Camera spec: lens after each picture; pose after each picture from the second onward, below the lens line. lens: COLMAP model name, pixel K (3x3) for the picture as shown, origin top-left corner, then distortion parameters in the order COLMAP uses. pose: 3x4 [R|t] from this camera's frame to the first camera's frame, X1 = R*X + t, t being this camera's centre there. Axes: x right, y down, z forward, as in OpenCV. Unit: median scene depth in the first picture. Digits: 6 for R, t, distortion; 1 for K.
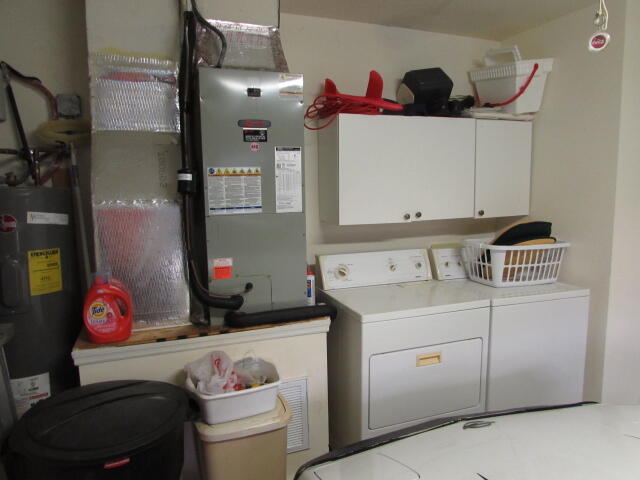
lens RADIAL K [[451.3, 0, 320.7], [0, 451.3, 237.6], [0, 0, 1]] dist [-0.033961, 0.015543]
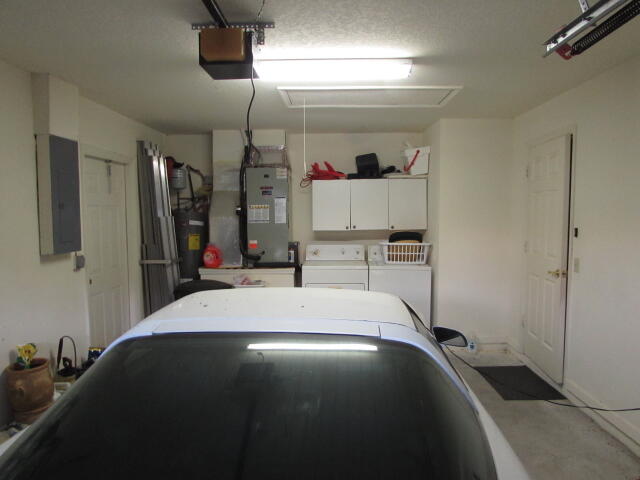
lens RADIAL K [[451.3, 0, 319.9], [0, 451.3, 241.6], [0, 0, 1]] dist [-0.033961, 0.015543]
pose [[0.924325, 0.034233, -0.380068, 1.048298], [-0.051633, 0.998029, -0.035678, 0.118163], [0.378098, 0.052603, 0.924270, -1.159813]]
